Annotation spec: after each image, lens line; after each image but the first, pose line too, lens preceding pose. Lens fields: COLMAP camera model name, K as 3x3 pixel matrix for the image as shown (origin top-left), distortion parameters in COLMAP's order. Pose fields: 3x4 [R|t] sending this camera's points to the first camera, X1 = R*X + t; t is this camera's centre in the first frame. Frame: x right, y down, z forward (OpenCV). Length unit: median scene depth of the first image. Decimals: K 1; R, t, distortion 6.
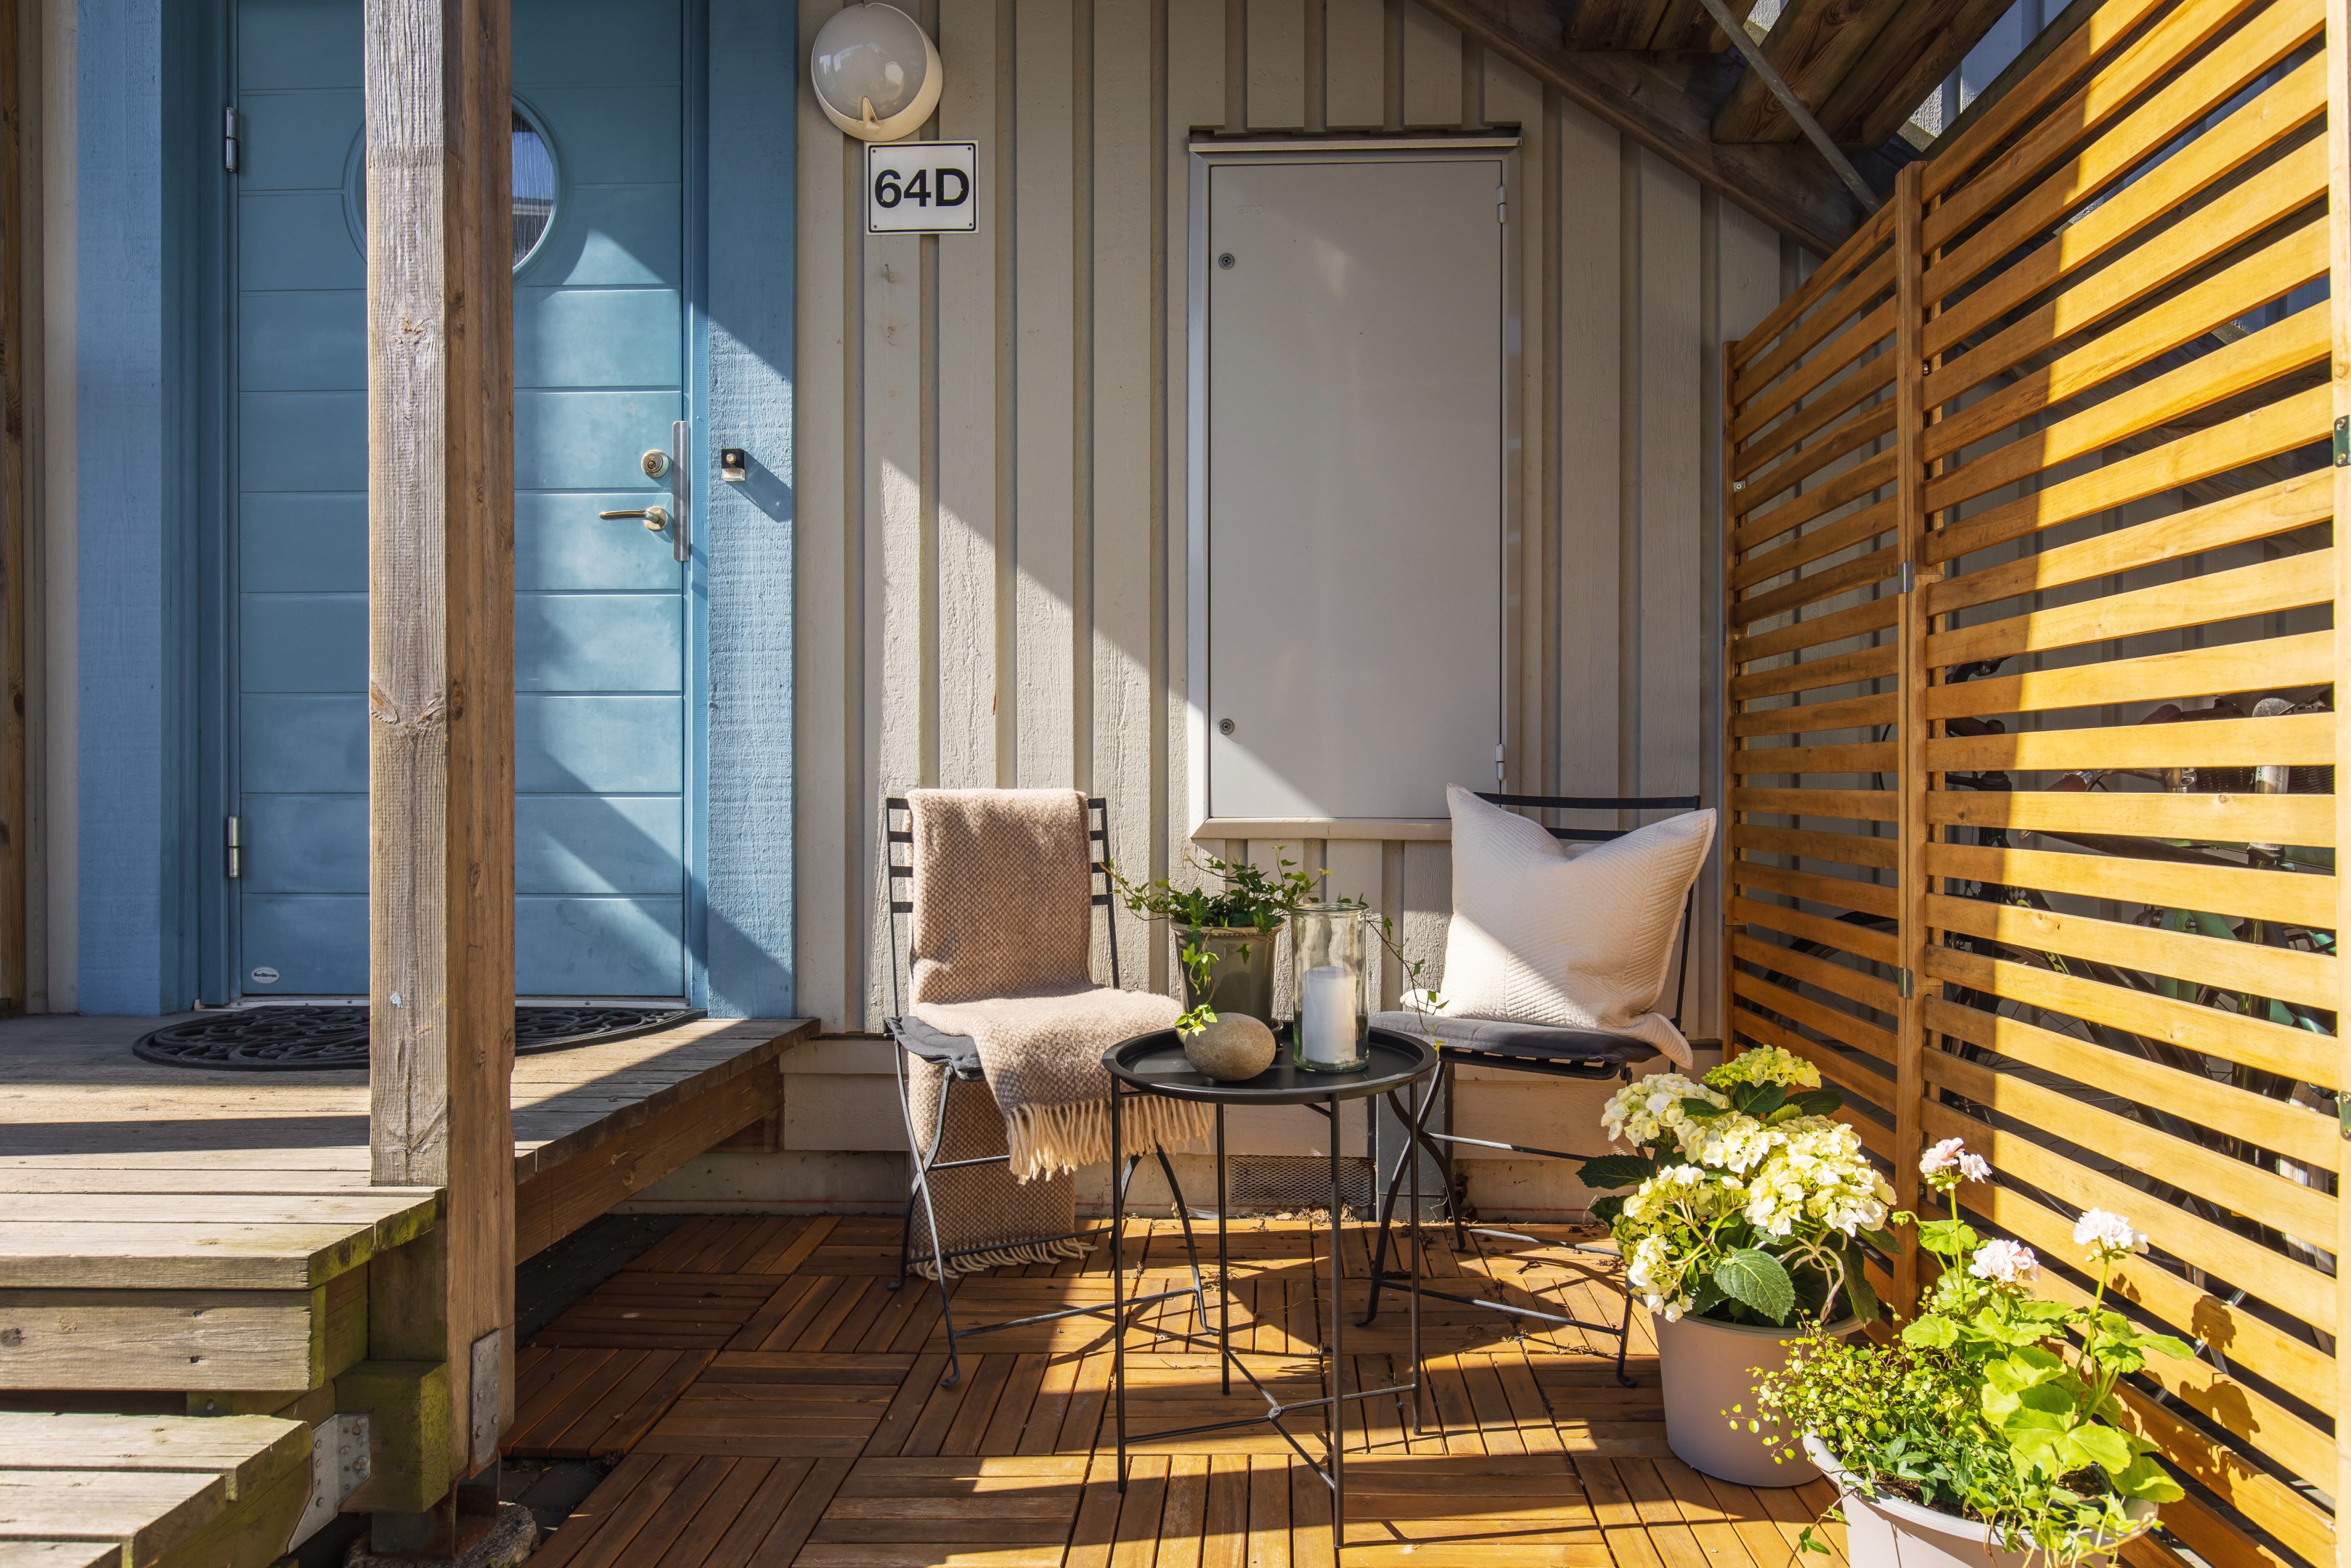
lens RADIAL K [[1367.1, 0, 1183.4], [0, 1367.1, 801.1], [0, 0, 1]] dist [0.012113, -0.006082]
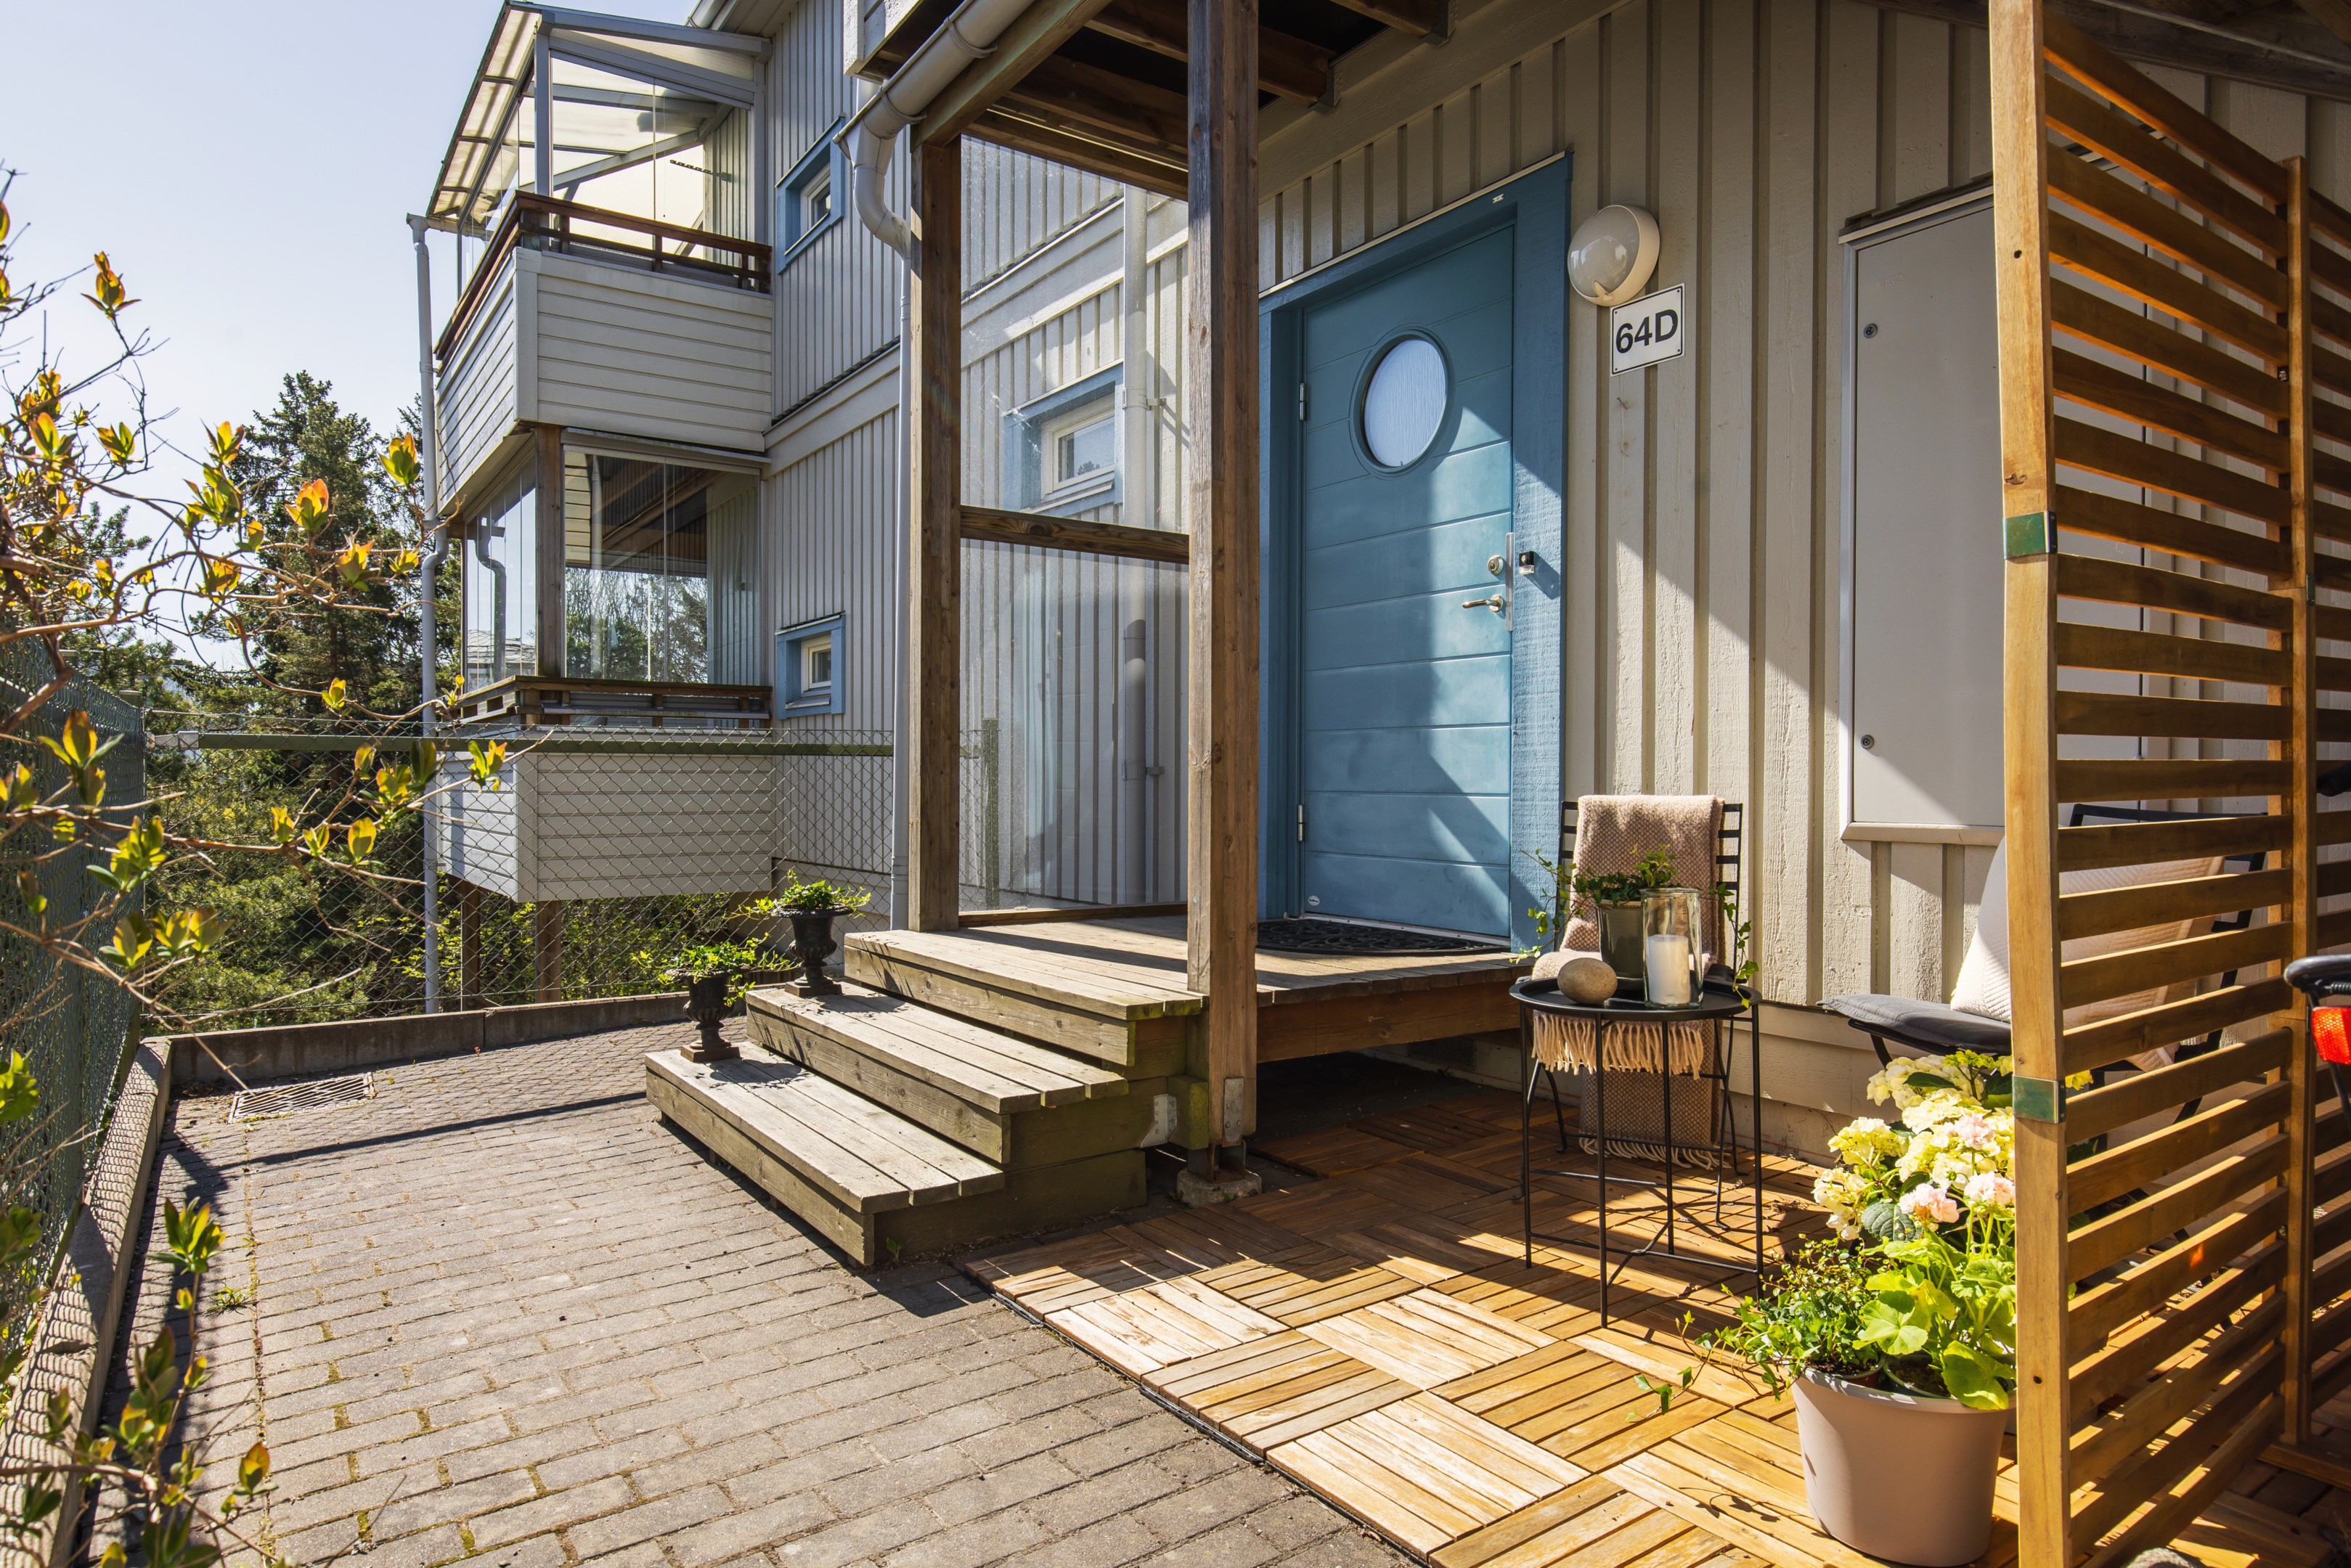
lens RADIAL K [[1367.1, 0, 1166.3], [0, 1367.1, 779.3], [0, 0, 1]] dist [0.012113, -0.006082]
pose [[0.596489, 0.001906, -0.802619, 0.591587], [-0.004103, 0.999991, -0.000674, -0.019744], [0.802611, 0.003695, 0.596492, -0.141975]]
